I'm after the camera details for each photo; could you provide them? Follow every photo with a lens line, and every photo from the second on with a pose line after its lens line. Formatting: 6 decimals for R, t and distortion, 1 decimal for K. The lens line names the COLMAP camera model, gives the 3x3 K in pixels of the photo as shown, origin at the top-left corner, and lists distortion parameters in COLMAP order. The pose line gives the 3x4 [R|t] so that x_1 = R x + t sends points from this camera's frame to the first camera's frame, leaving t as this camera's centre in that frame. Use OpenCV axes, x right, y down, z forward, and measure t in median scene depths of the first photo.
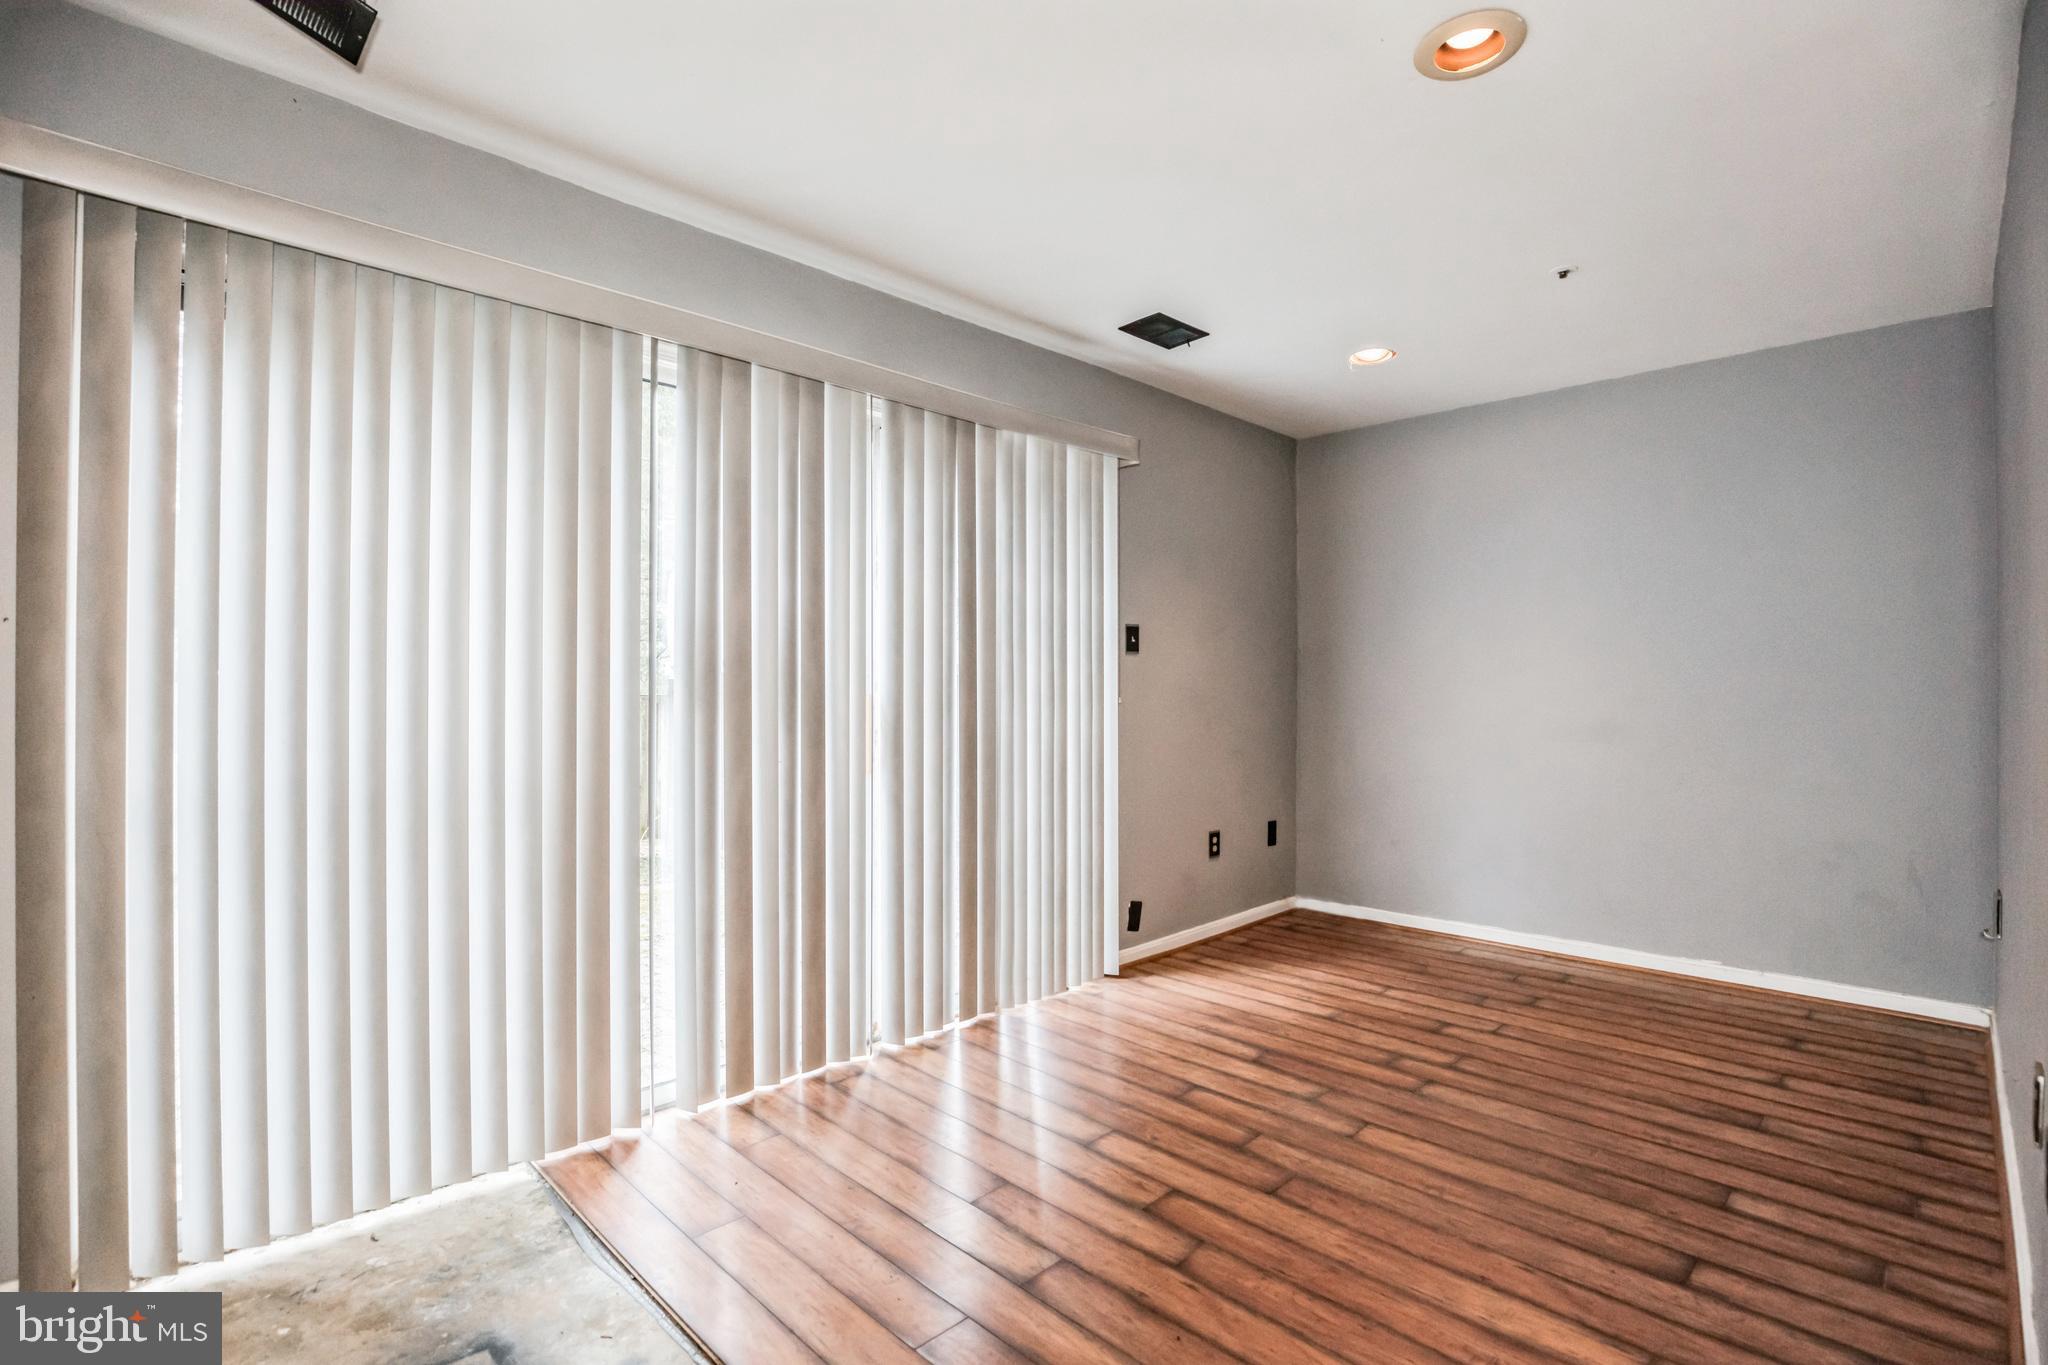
lens RADIAL K [[946.8, 0, 1022.9], [0, 946.8, 686.0], [0, 0, 1]] dist [-0.022066, 0.003073]
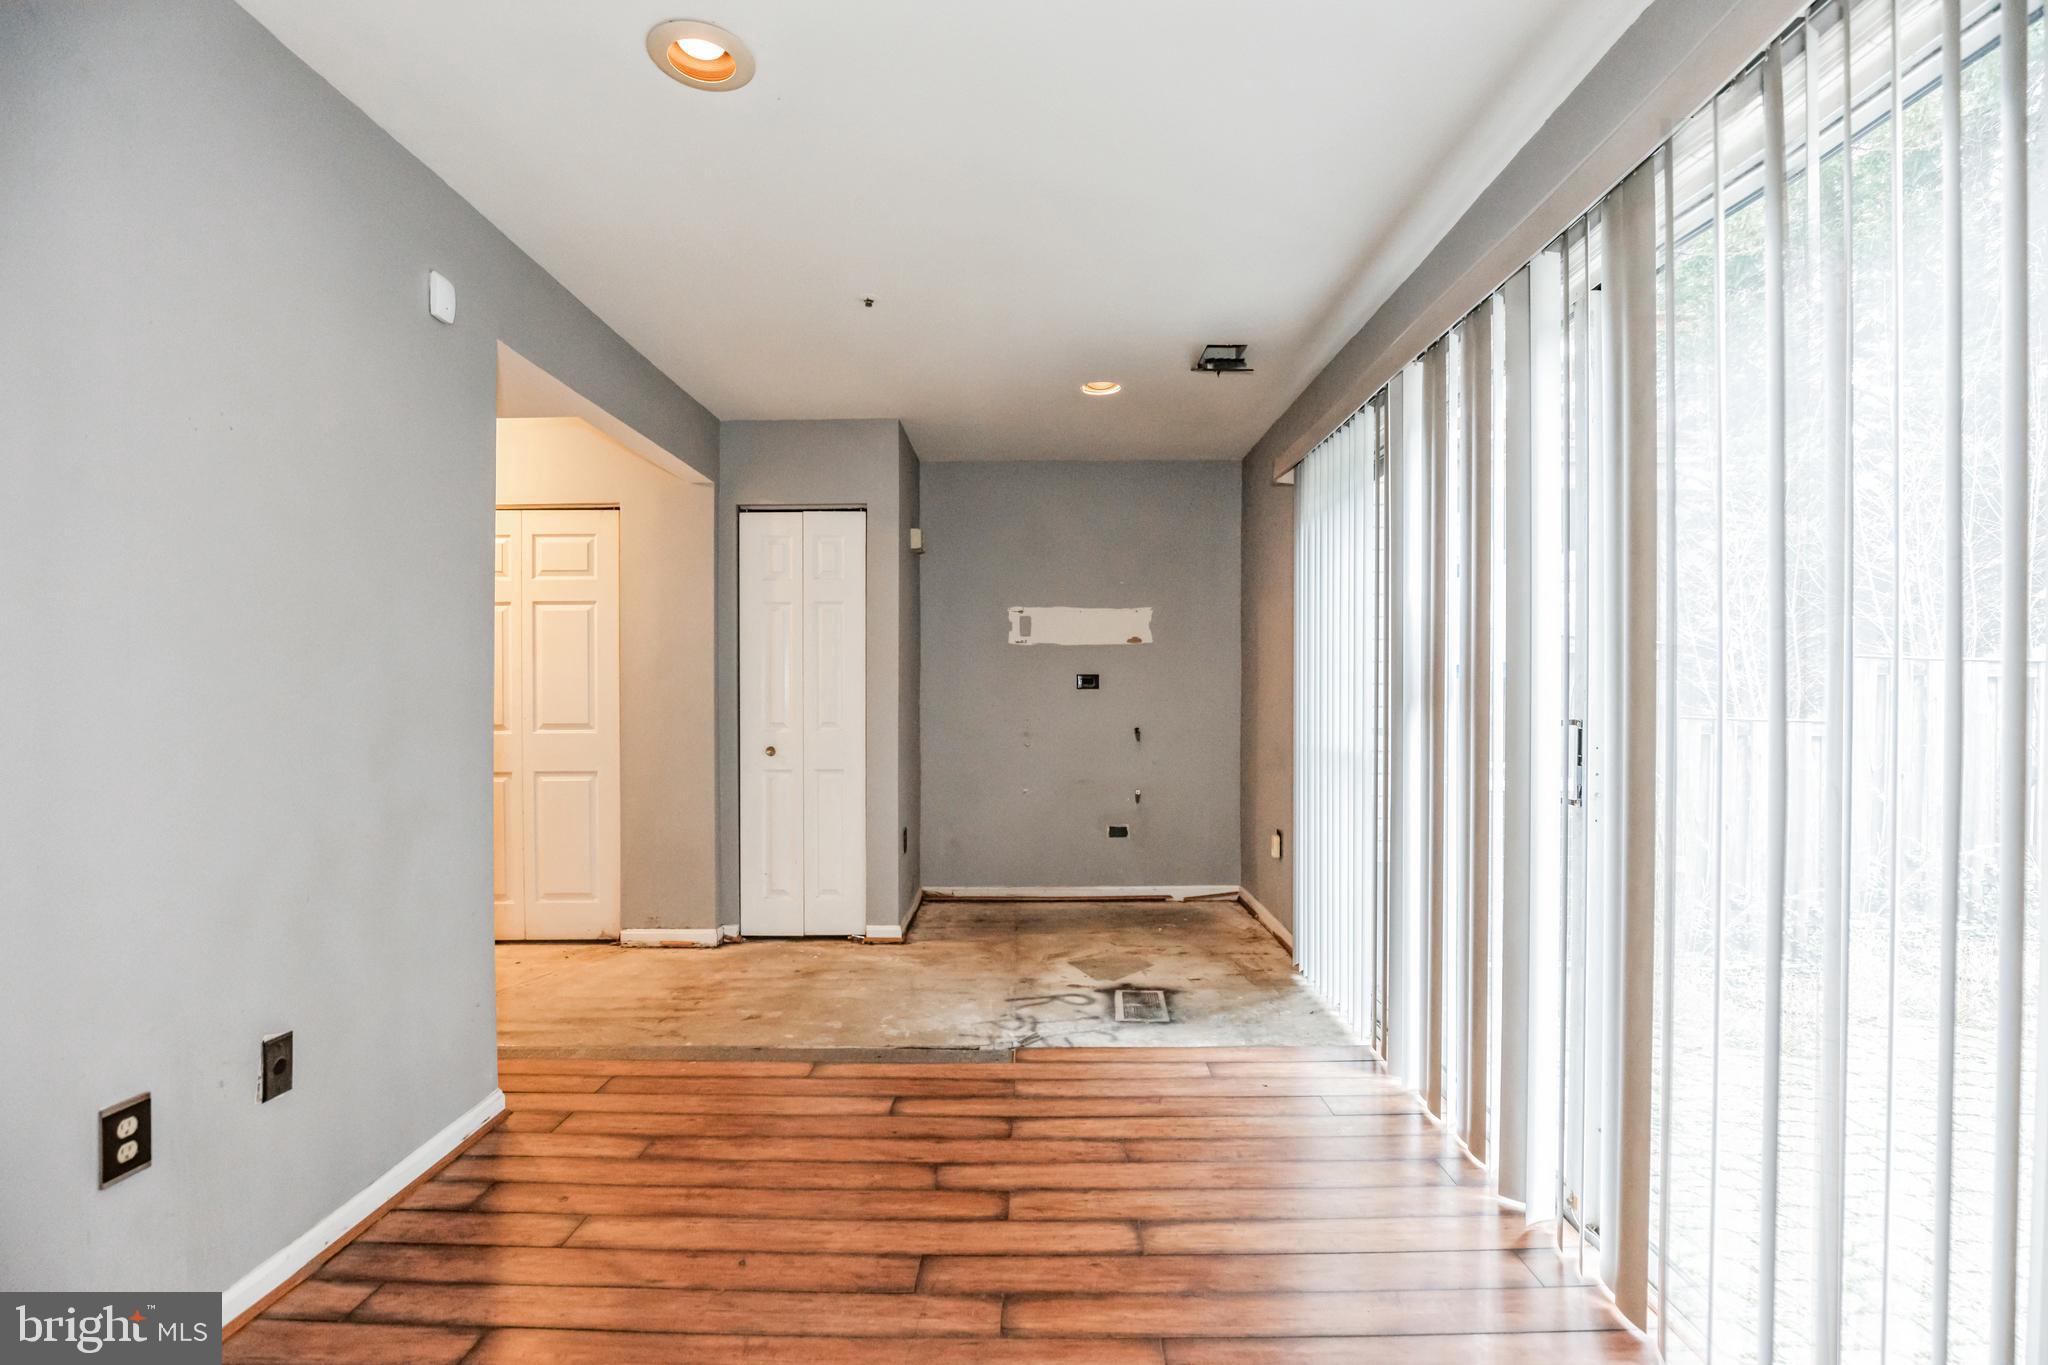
lens RADIAL K [[946.8, 0, 1025.2], [0, 946.8, 692.0], [0, 0, 1]] dist [-0.022066, 0.003073]
pose [[-0.712488, 0.002991, -0.701678, 0.863821], [0.006065, 0.999980, -0.001895, 0.005982], [0.701658, -0.005606, -0.712492, 1.800317]]
